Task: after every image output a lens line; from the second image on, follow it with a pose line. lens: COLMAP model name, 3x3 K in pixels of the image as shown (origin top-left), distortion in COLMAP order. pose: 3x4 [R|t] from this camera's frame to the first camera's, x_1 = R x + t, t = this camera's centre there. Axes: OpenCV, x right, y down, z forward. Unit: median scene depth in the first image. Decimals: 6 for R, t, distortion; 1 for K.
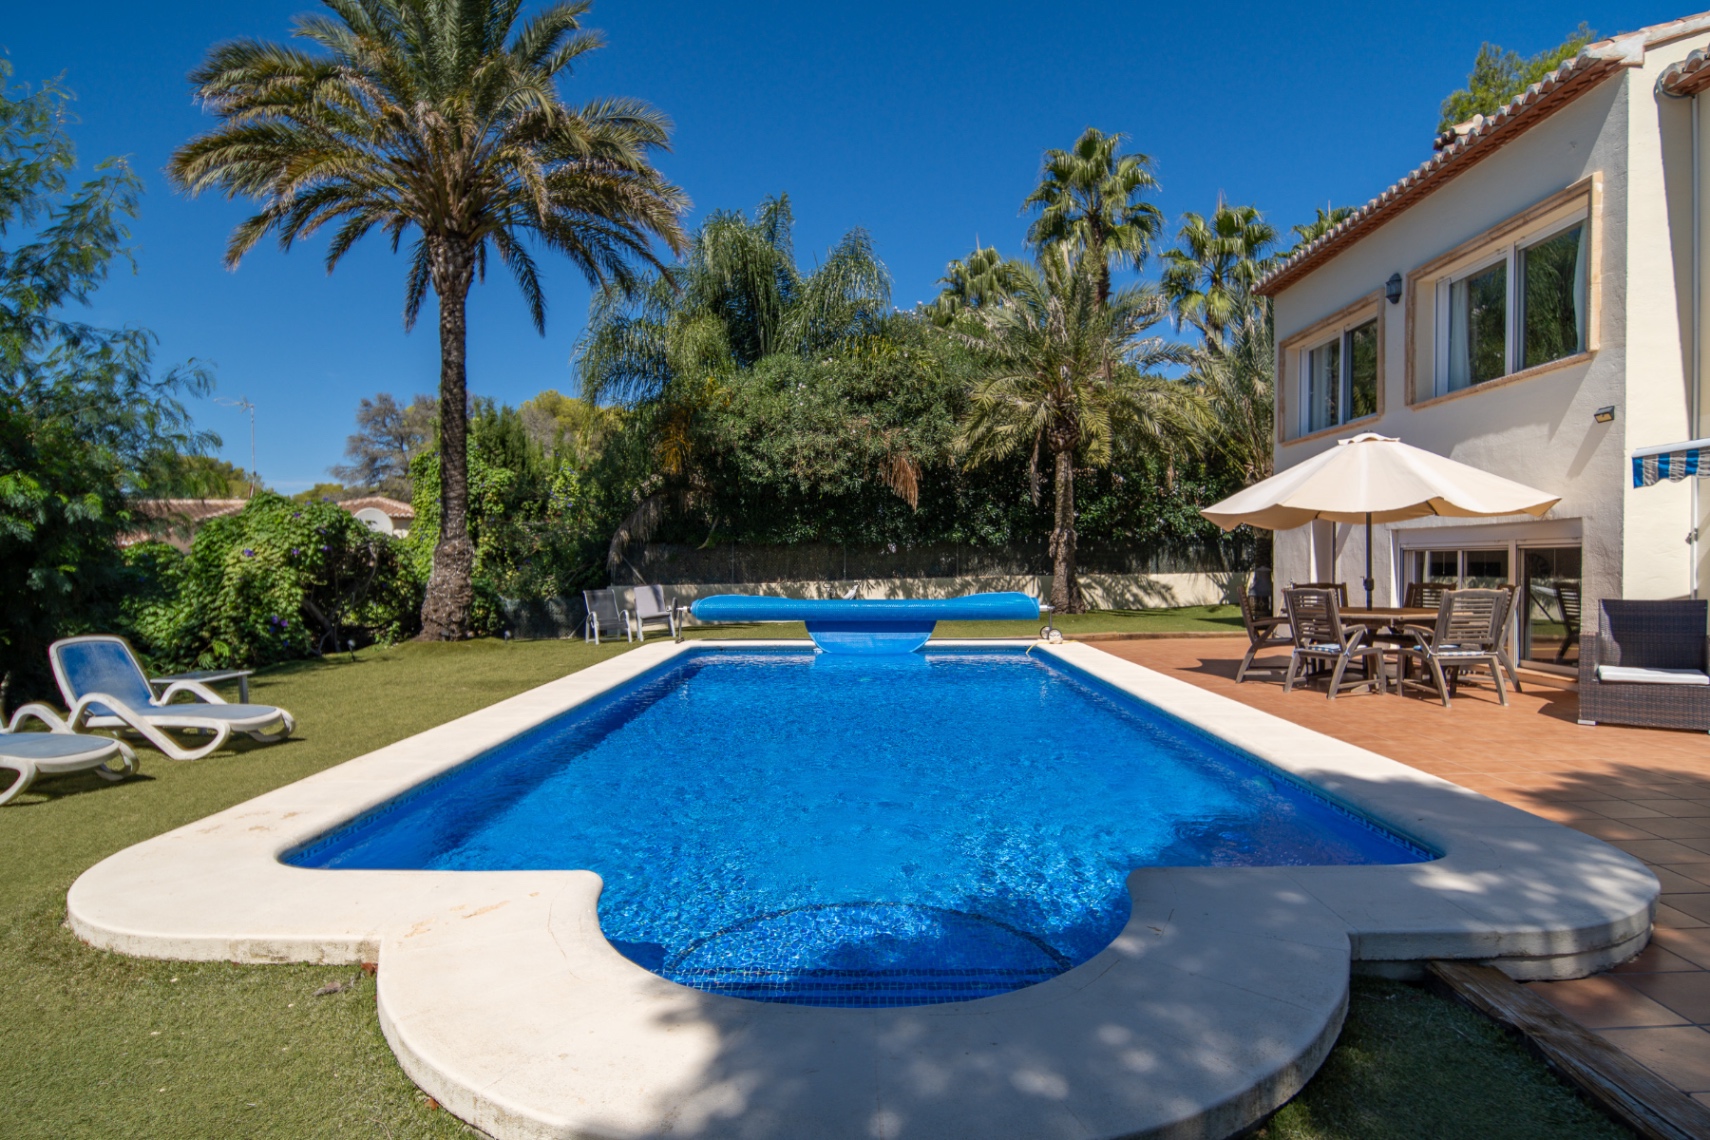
lens RADIAL K [[929.9, 0, 856.9], [0, 929.9, 574.7], [0, 0, 1]] dist [-0.000204, 0.000499]
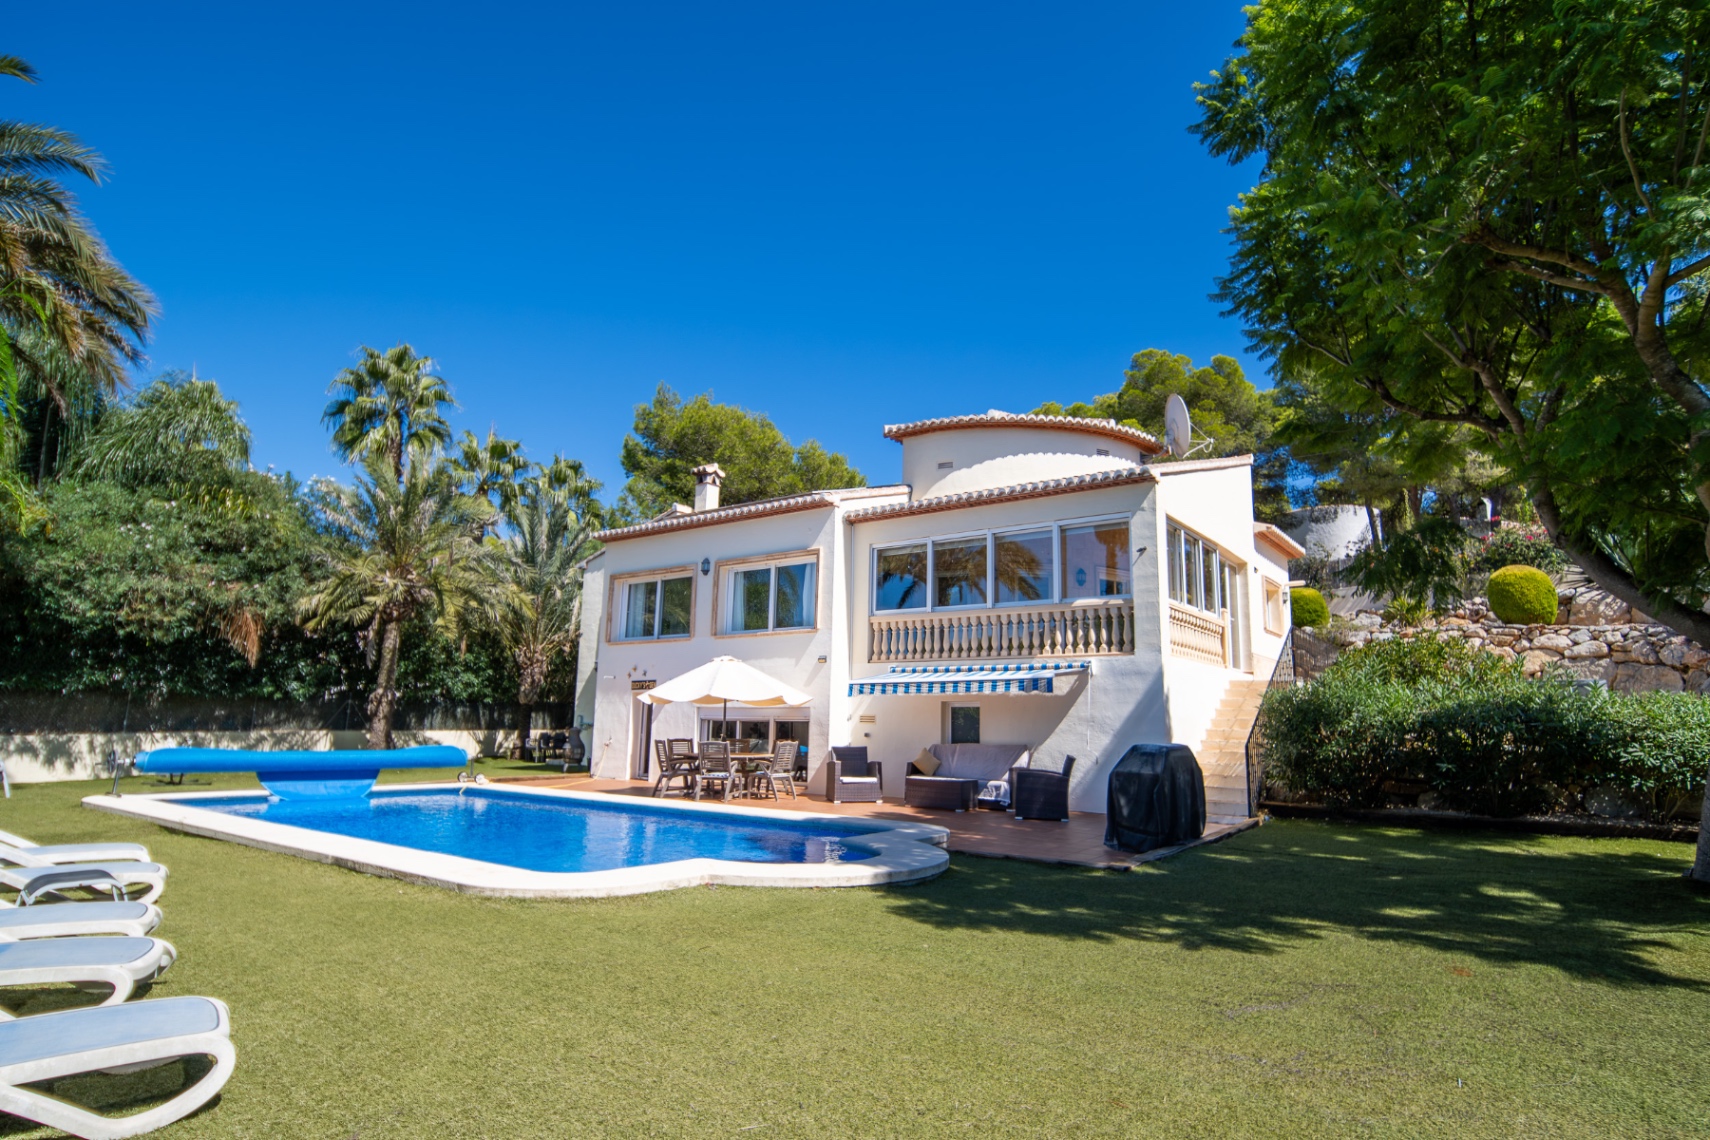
lens RADIAL K [[910.8, 0, 860.5], [0, 910.8, 576.1], [0, 0, 1]] dist [-0.001961, -0.000798]
pose [[0.590819, 0.148256, 0.793065, -0.373971], [-0.011521, 0.984422, -0.175446, 0.002950], [-0.806722, 0.094520, 0.583324, -0.139509]]
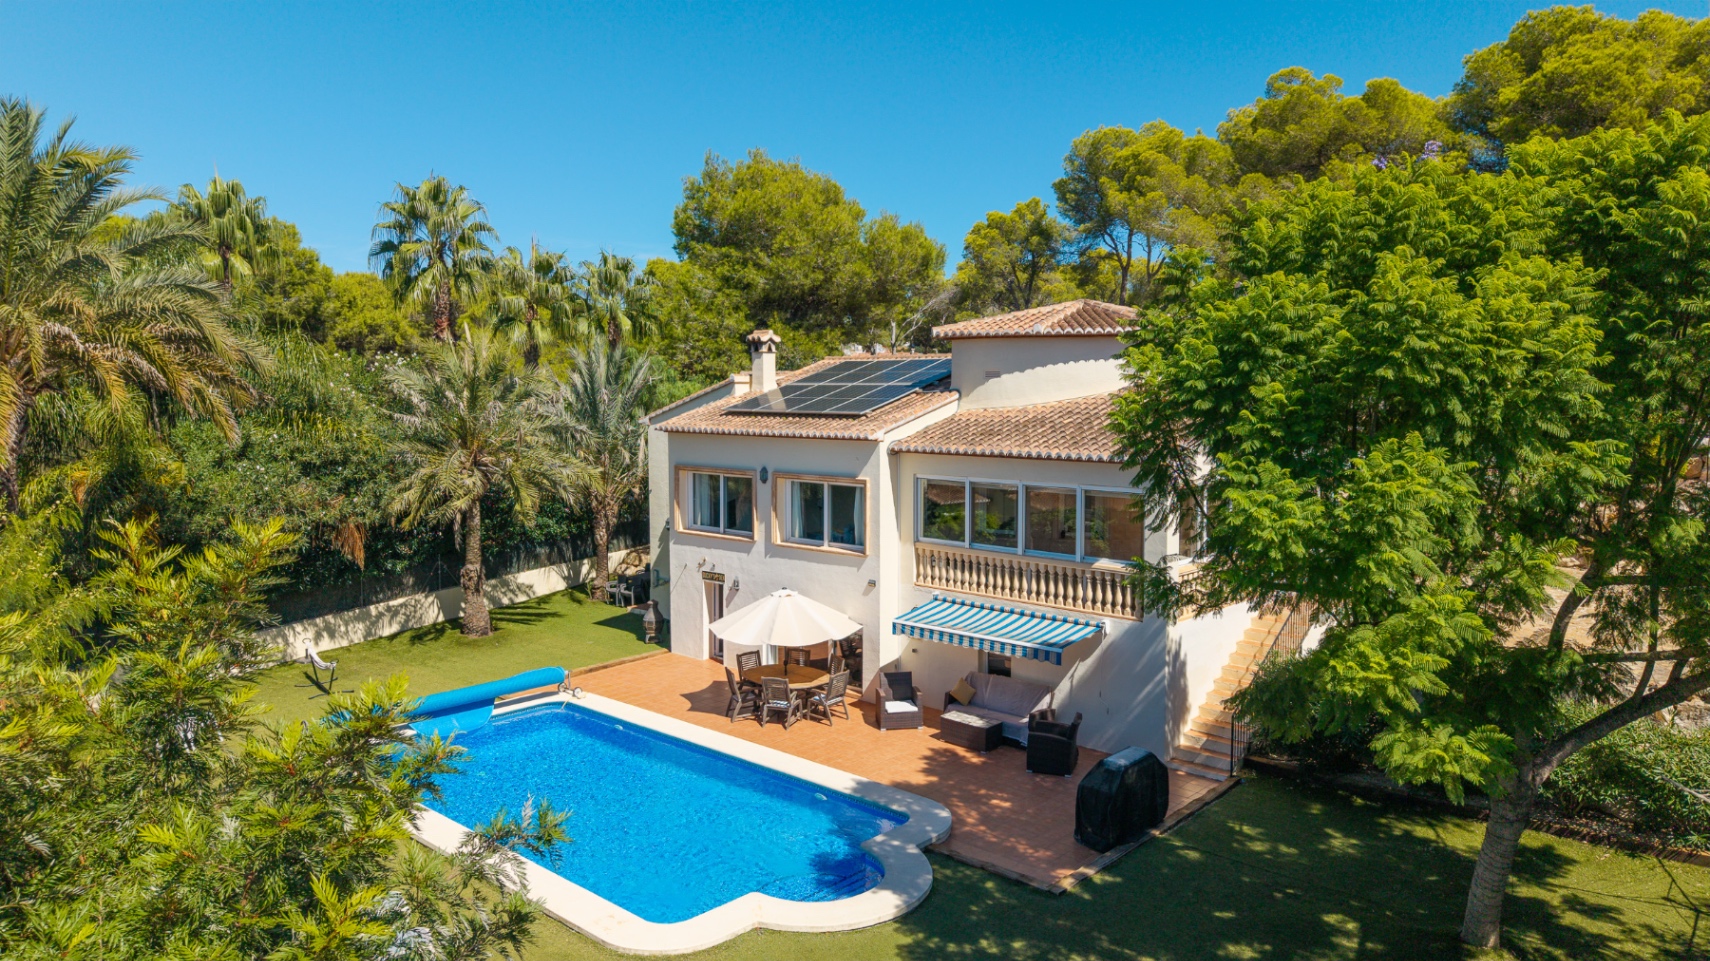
lens RADIAL K [[1127.0, 0, 859.6], [0, 1127.0, 472.7], [0, 0, 1]] dist [0.055144, -0.076548]
pose [[0.675793, -0.052734, 0.735202, -0.570202], [0.011345, 0.998063, 0.061160, -0.279290], [-0.737004, -0.032991, 0.675083, -0.389067]]
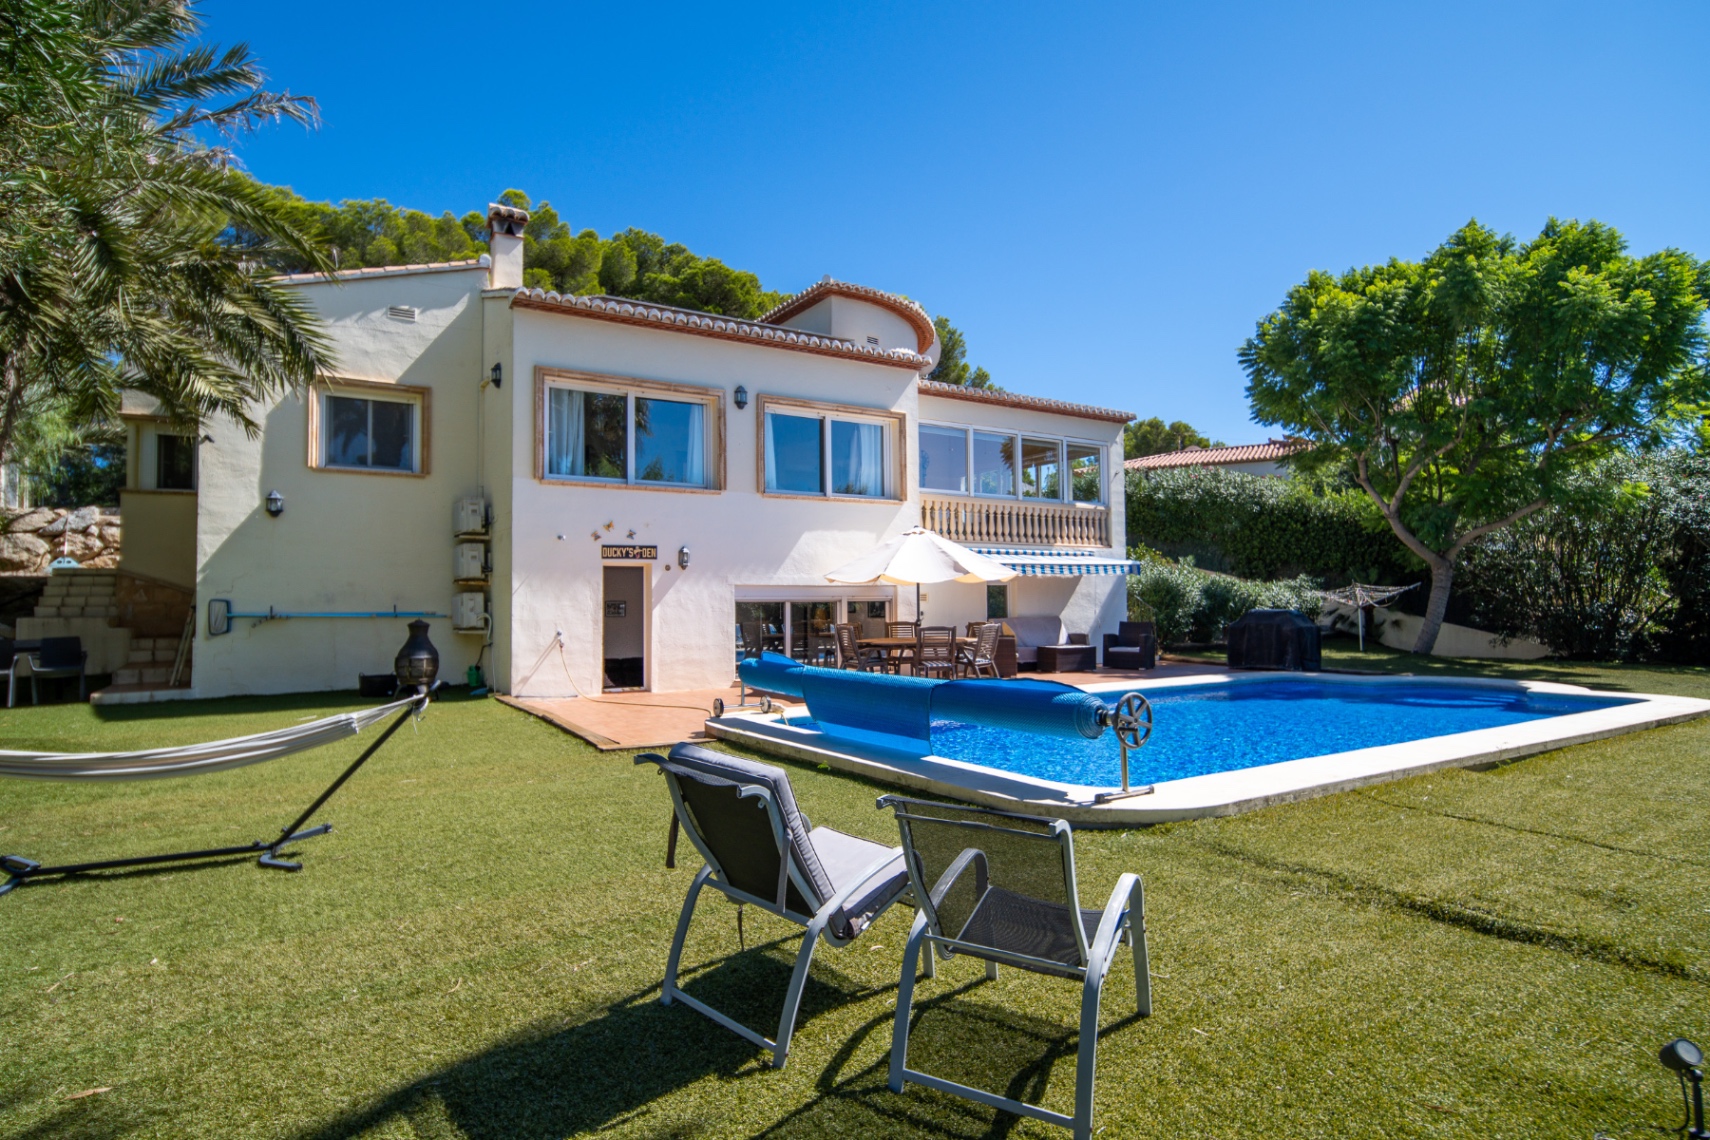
lens RADIAL K [[929.9, 0, 856.9], [0, 929.9, 574.7], [0, 0, 1]] dist [-0.000204, 0.000499]
pose [[-0.546378, 0.026799, 0.837110, -0.362571], [0.016123, 0.999639, -0.021479, -0.019930], [-0.837383, 0.001760, -0.546613, 0.979976]]
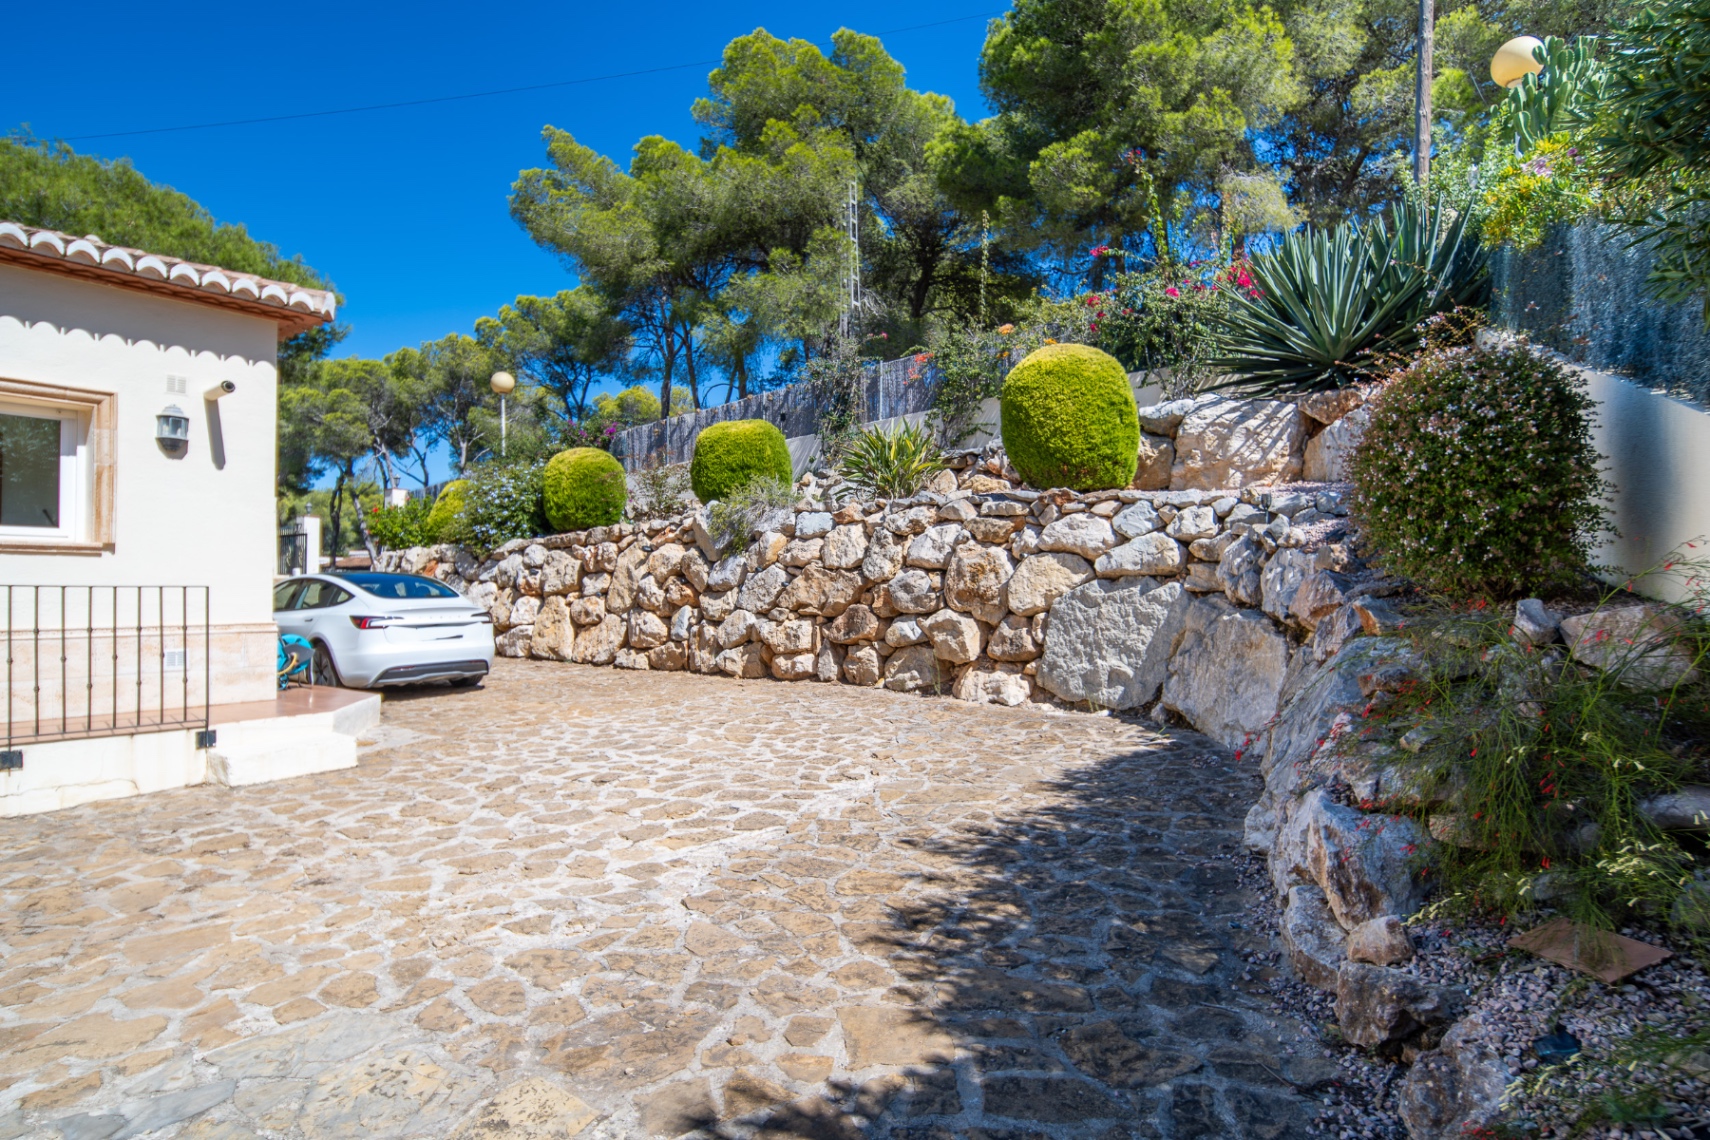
lens RADIAL K [[910.8, 0, 860.5], [0, 910.8, 576.1], [0, 0, 1]] dist [-0.001961, -0.000798]
pose [[0.608967, 0.005487, 0.793176, 0.727273], [0.013714, 0.999754, -0.017445, -0.108359], [-0.793077, 0.021501, 0.608742, -0.372710]]
